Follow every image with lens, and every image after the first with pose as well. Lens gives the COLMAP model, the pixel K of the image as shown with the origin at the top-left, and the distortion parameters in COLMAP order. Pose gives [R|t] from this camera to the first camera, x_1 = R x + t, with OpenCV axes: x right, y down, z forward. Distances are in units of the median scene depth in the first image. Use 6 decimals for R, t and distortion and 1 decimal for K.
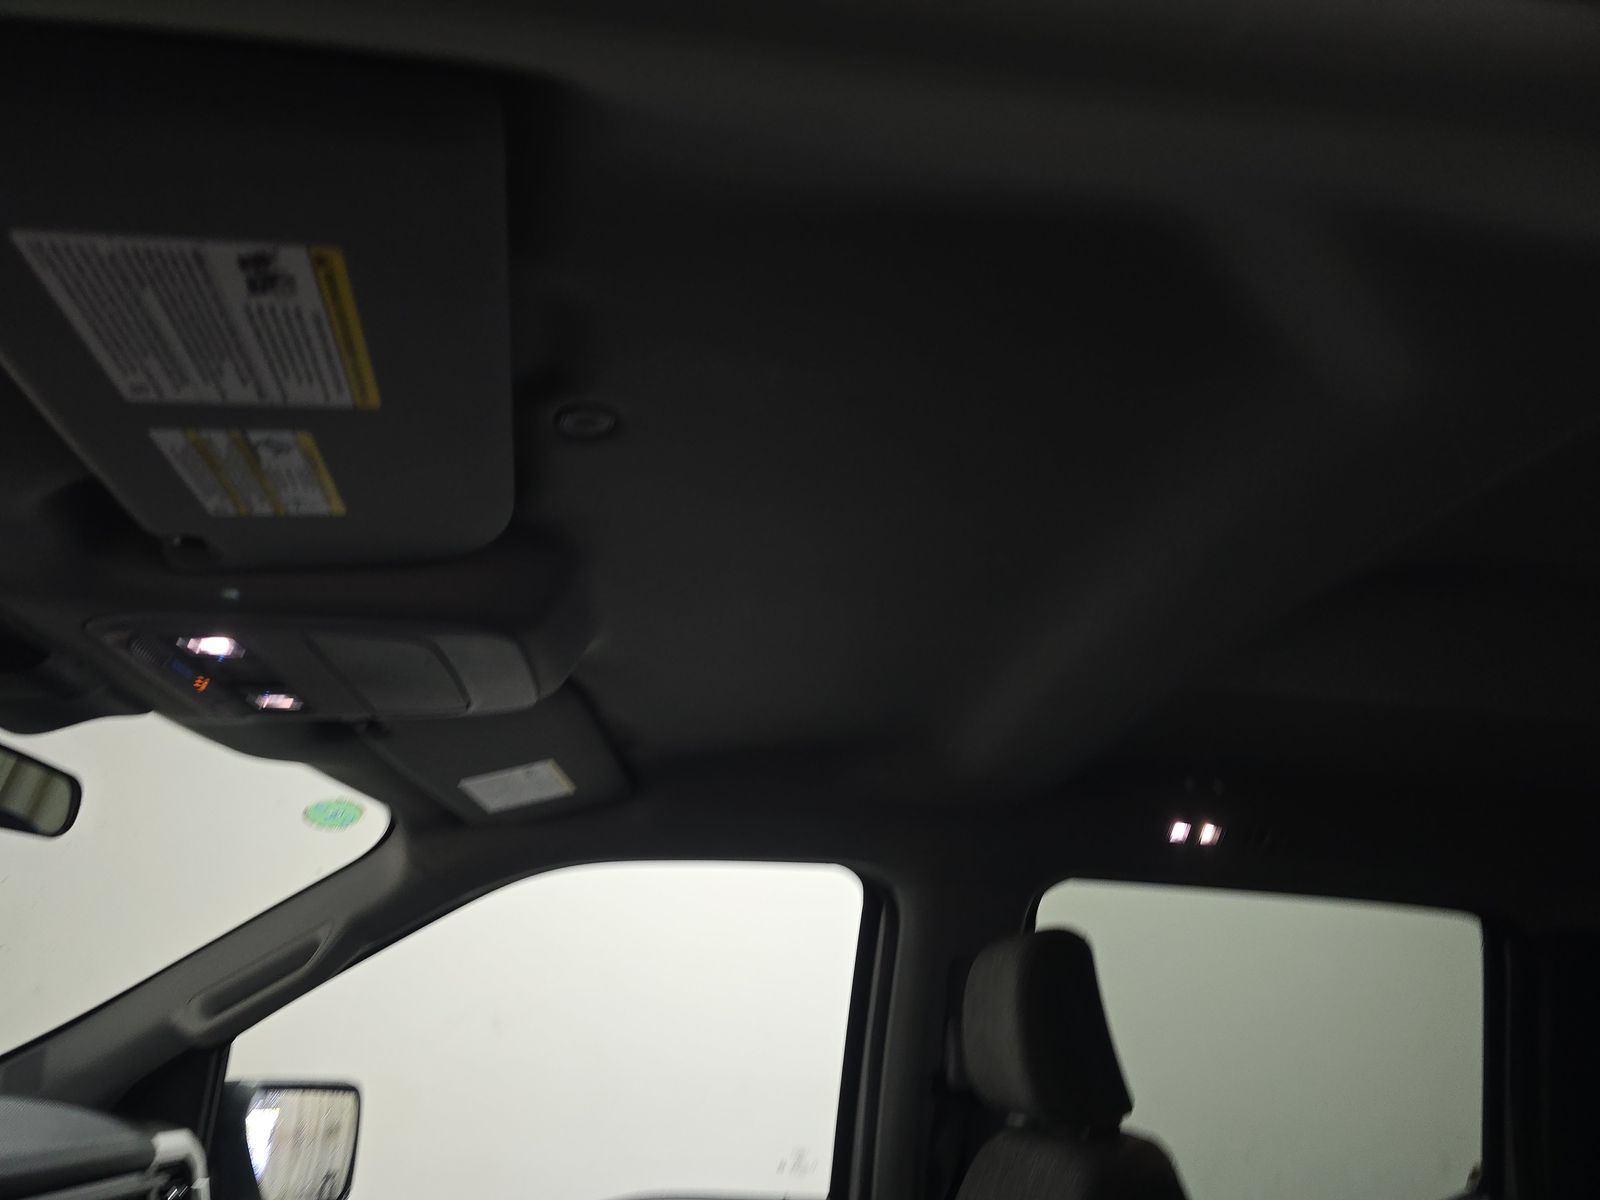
lens RADIAL K [[1079.2, 0, 809.6], [0, 1079.2, 613.4], [0, 0, 1]] dist [0.040972, -0.030707]
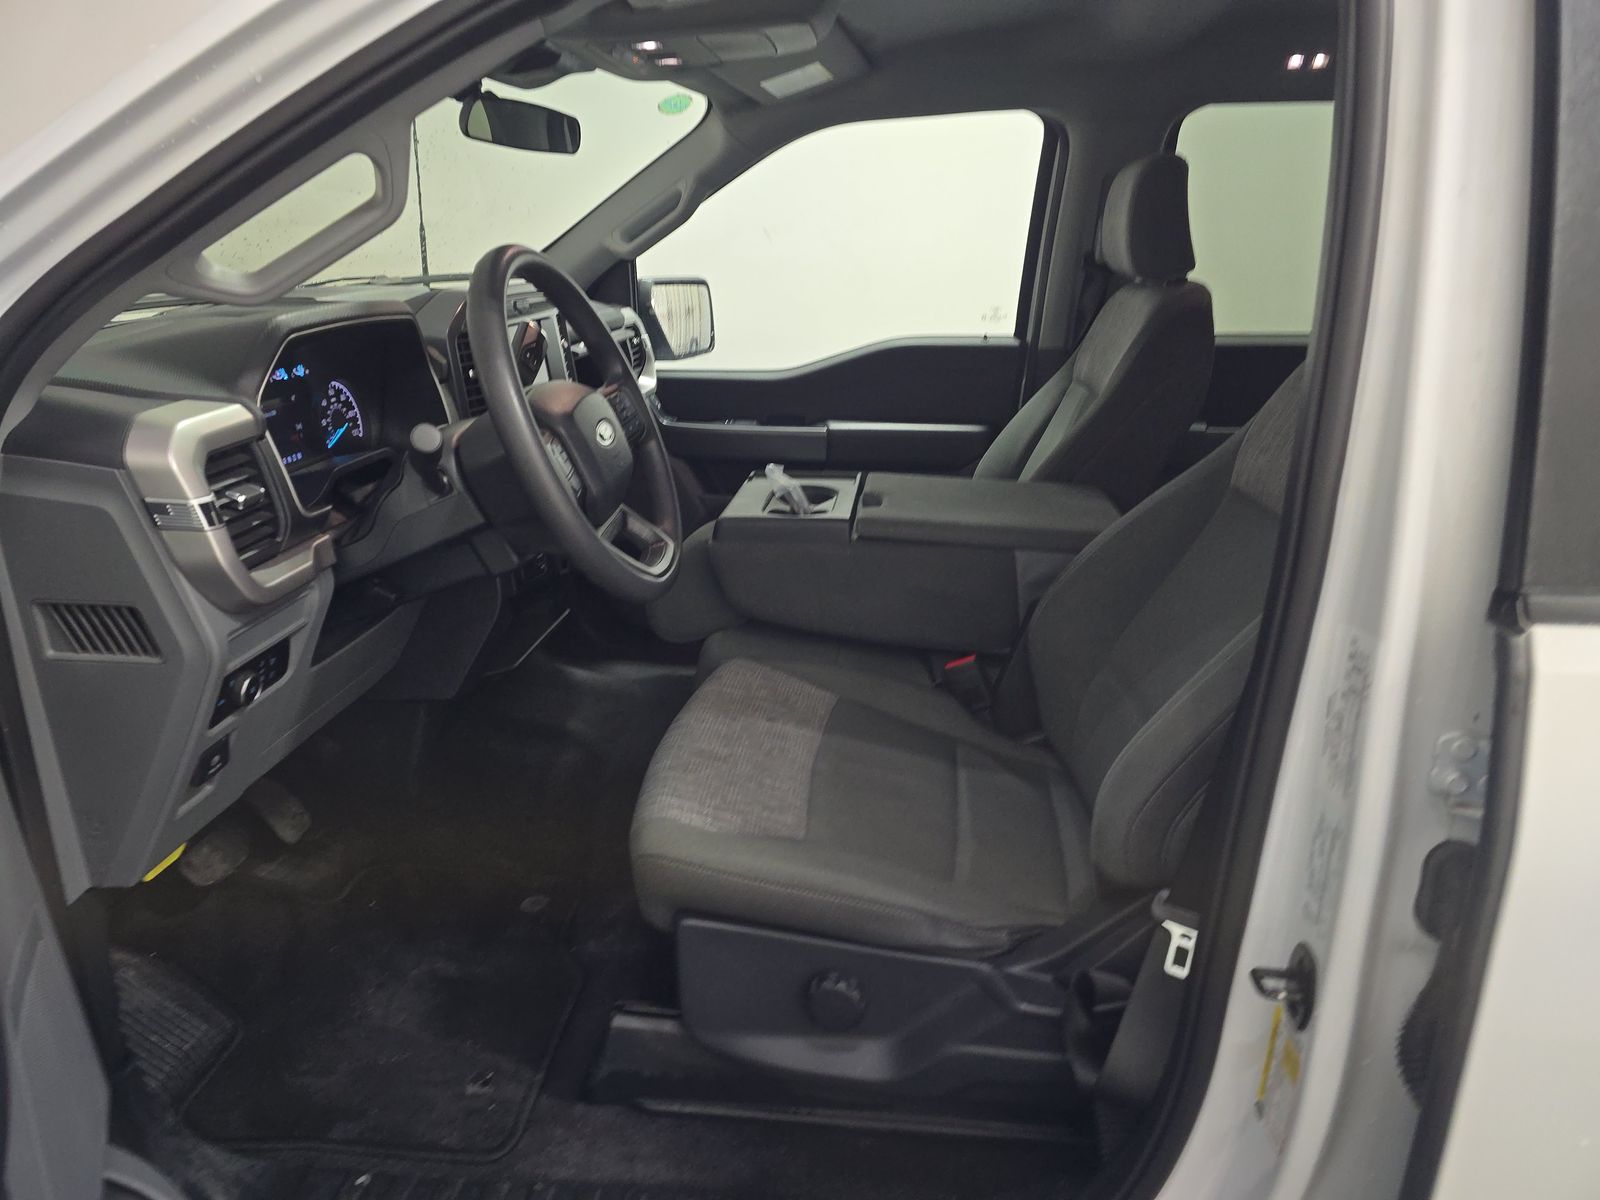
lens RADIAL K [[1079.2, 0, 809.6], [0, 1079.2, 613.4], [0, 0, 1]] dist [0.040972, -0.030707]
pose [[0.978248, 0.019803, -0.206491, 0.062727], [0.119422, 0.760163, 0.638663, -0.210960], [0.169614, -0.649430, 0.741263, -0.514702]]
